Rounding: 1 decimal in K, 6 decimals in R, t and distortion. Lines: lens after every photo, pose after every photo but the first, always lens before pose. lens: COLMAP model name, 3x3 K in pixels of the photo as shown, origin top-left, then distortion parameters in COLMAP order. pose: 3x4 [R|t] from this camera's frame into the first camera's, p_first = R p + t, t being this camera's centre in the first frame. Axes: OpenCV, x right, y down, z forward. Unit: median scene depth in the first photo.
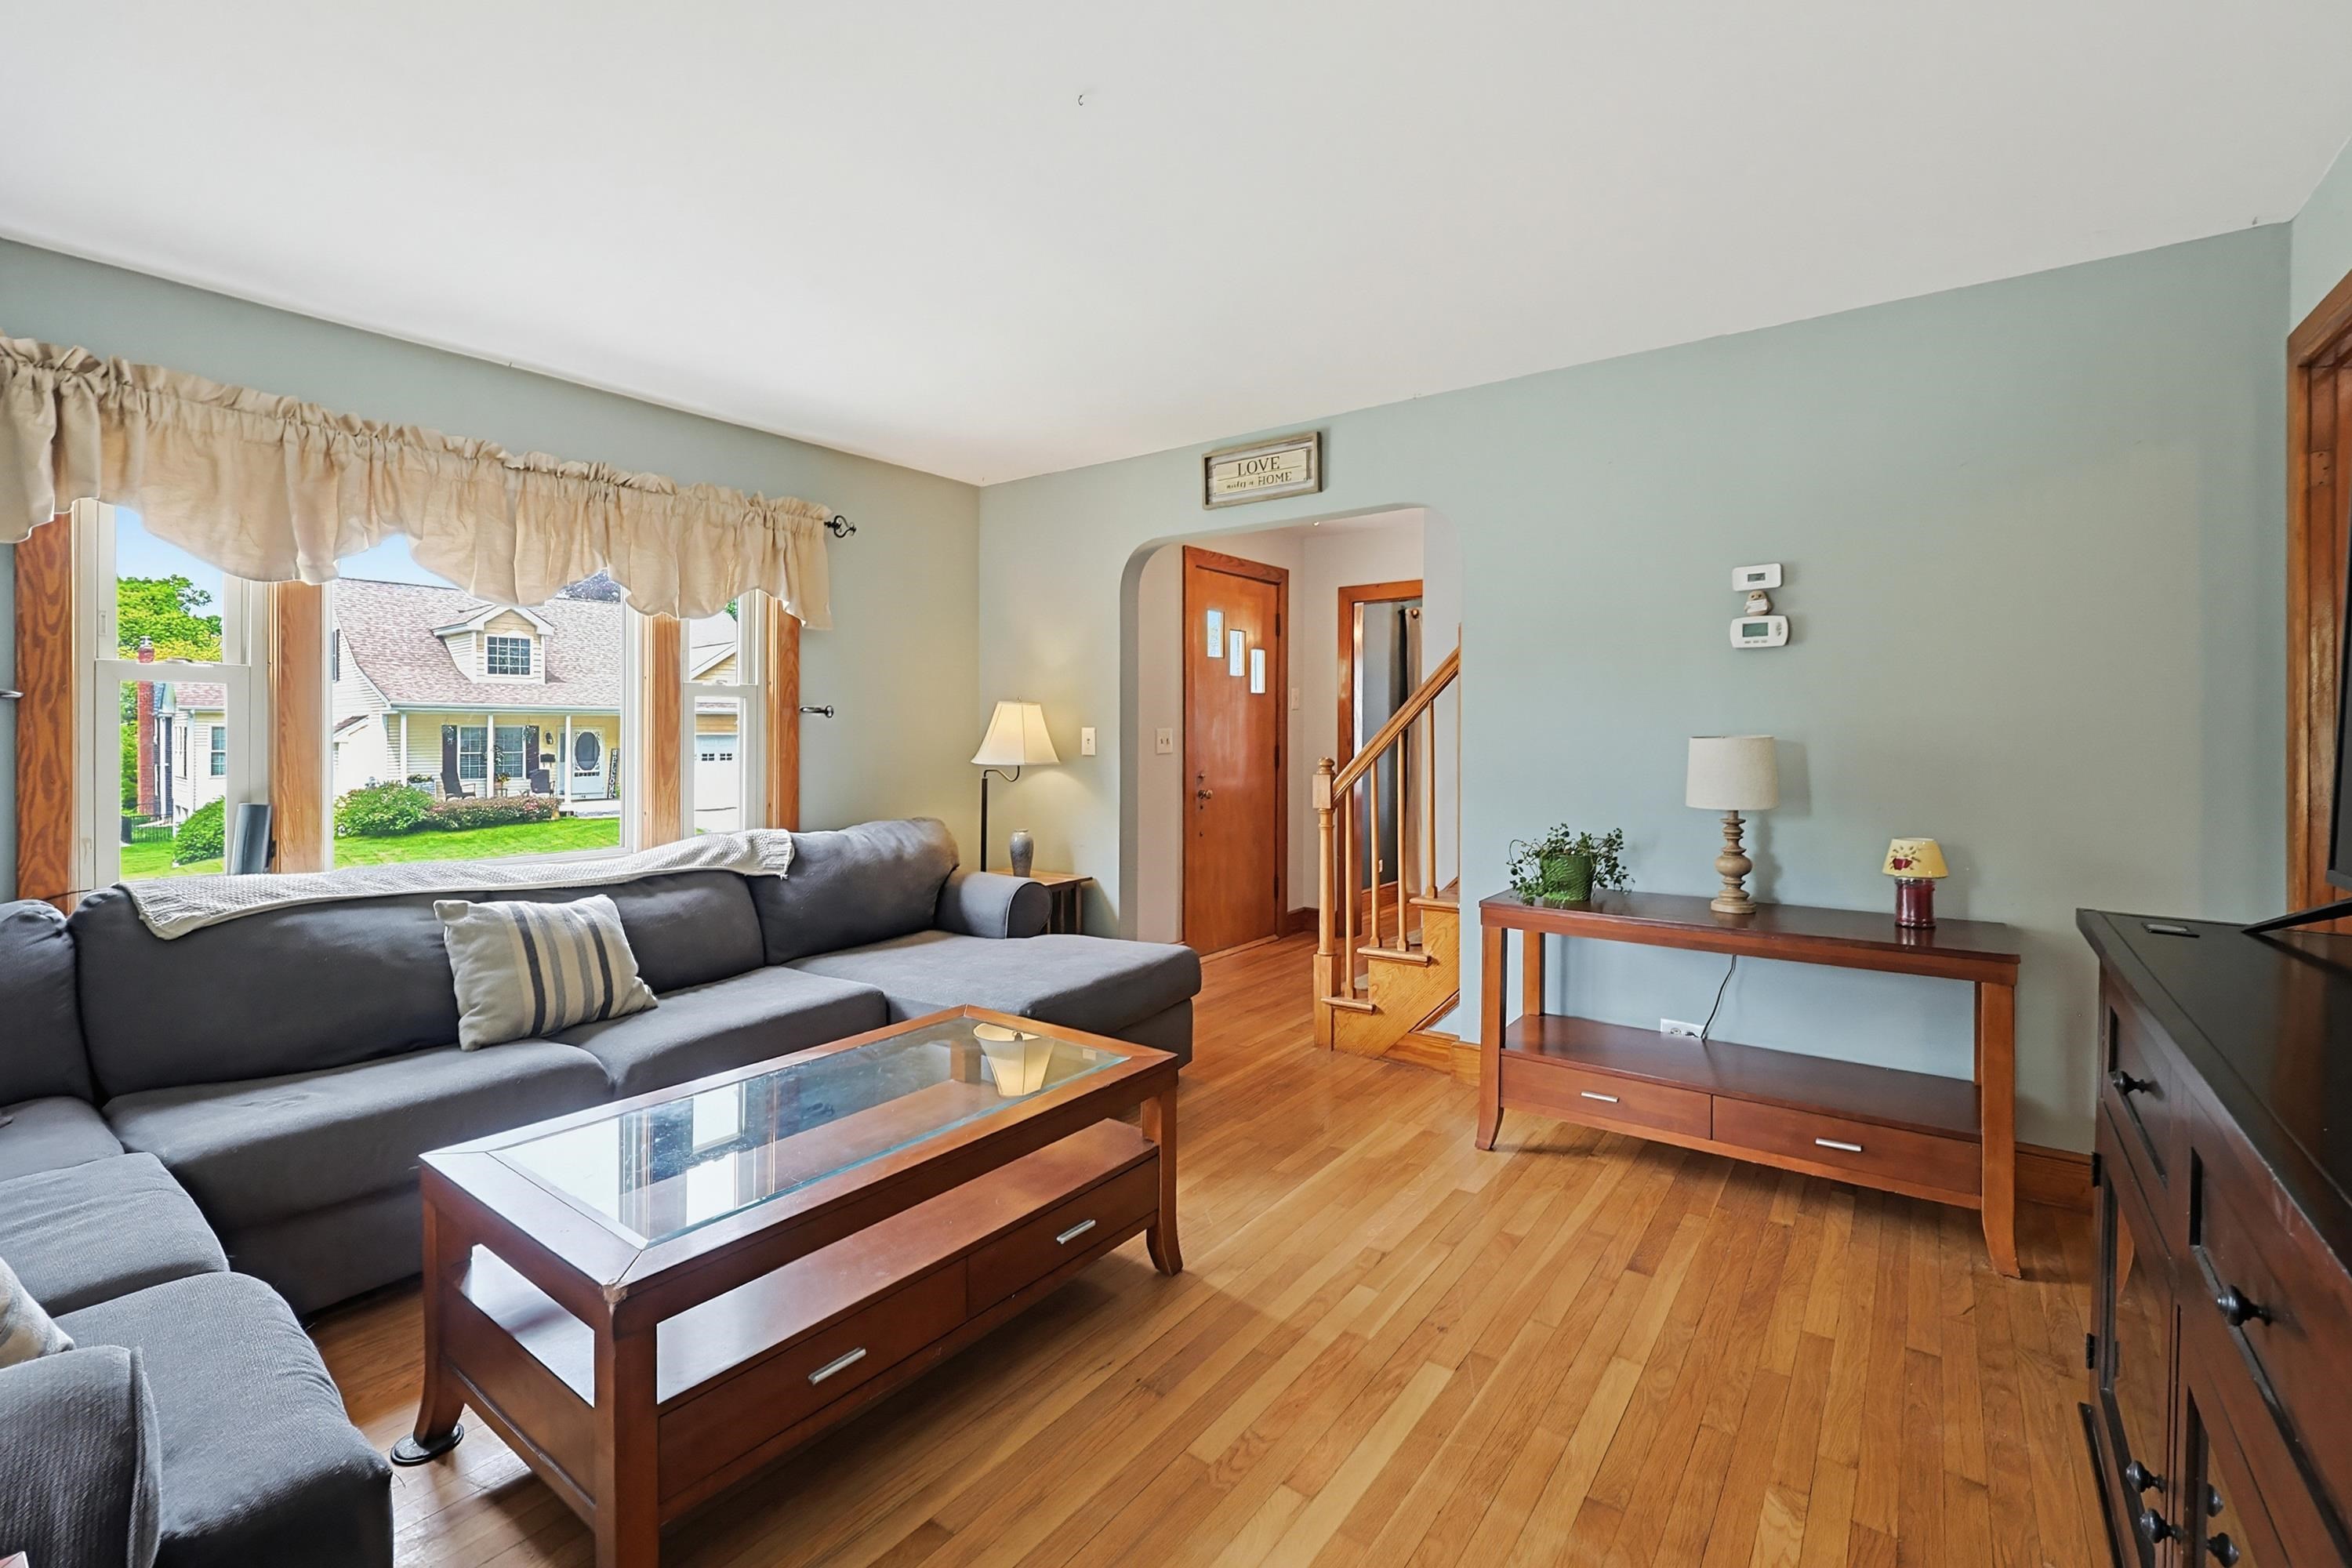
lens RADIAL K [[1013.3, 0, 1197.6], [0, 1013.3, 743.1], [0, 0, 1]] dist [-0.003177, 0.000468]
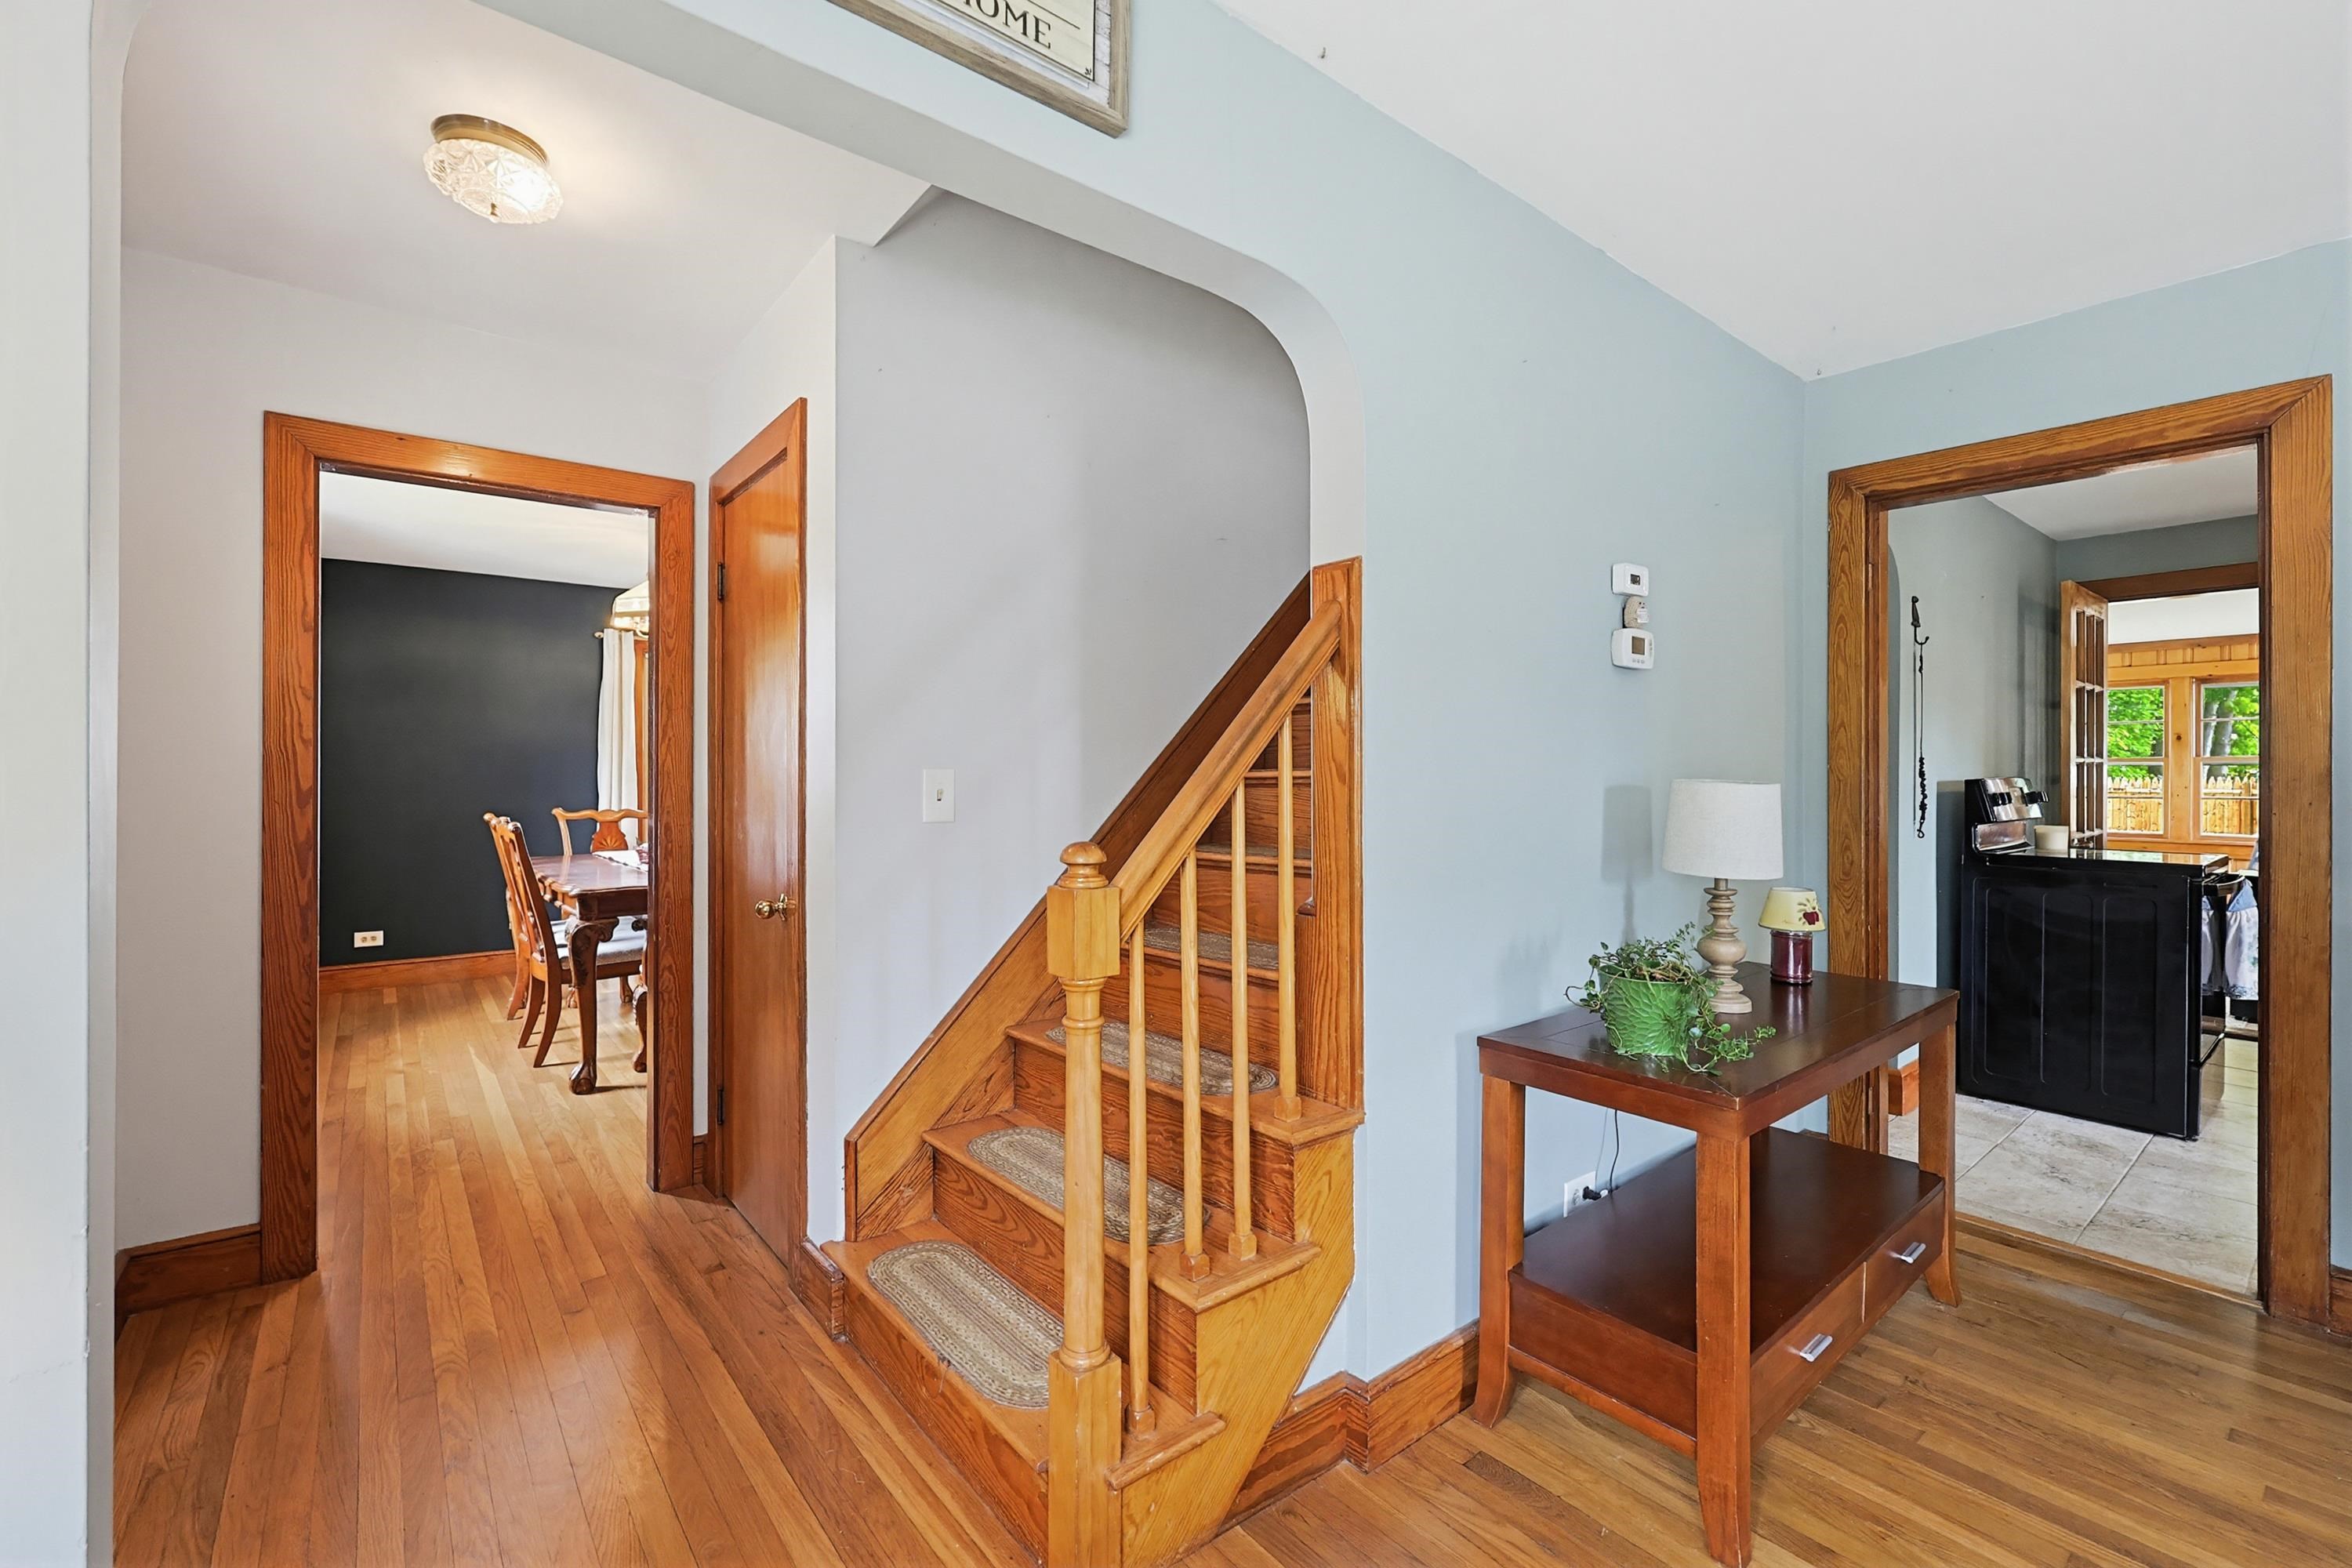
lens RADIAL K [[1013.3, 0, 1172.2], [0, 1013.3, 785.2], [0, 0, 1]] dist [-0.003177, 0.000468]
pose [[0.282603, -0.007707, 0.959206, -0.199590], [0.010515, 0.999933, 0.004936, -0.007418], [-0.959179, 0.008691, 0.282665, 0.746551]]
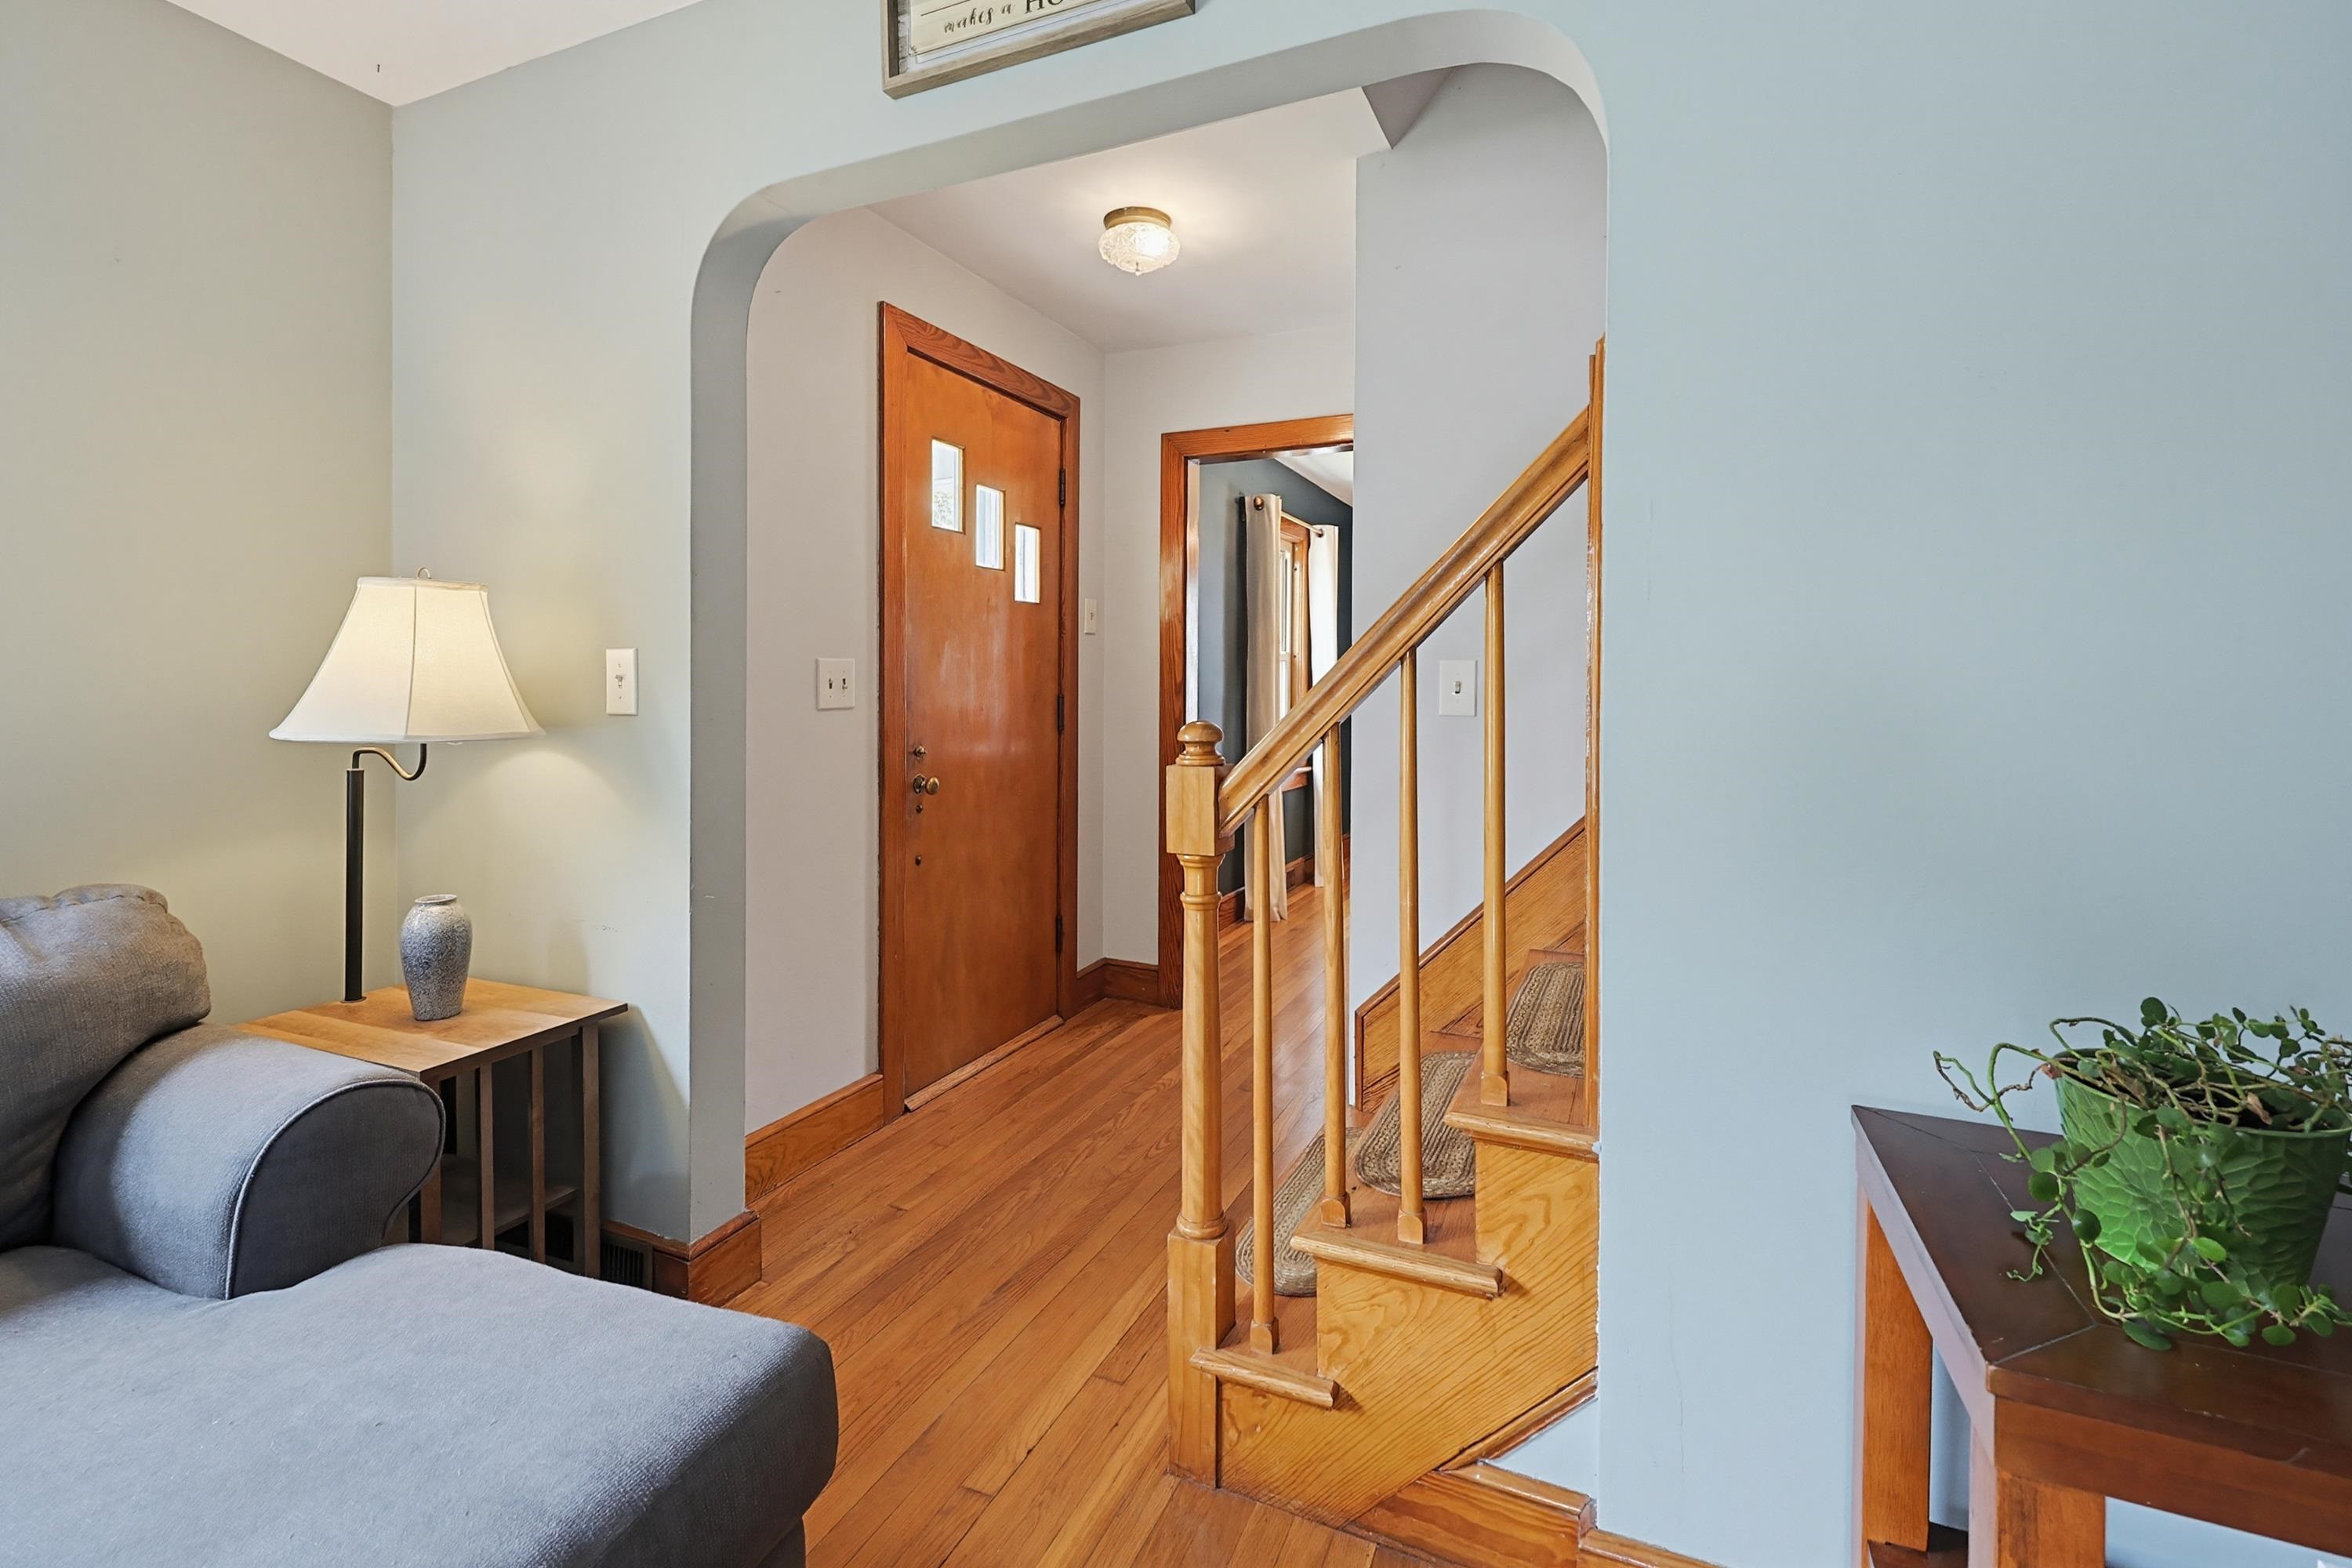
lens RADIAL K [[1013.3, 0, 1183.0], [0, 1013.3, 696.7], [0, 0, 1]] dist [-0.003177, 0.000468]
pose [[0.978319, 0.000485, 0.207104, 0.034944], [-0.001168, 0.999994, 0.003176, 0.003011], [-0.207102, -0.003349, 0.978314, 0.541075]]
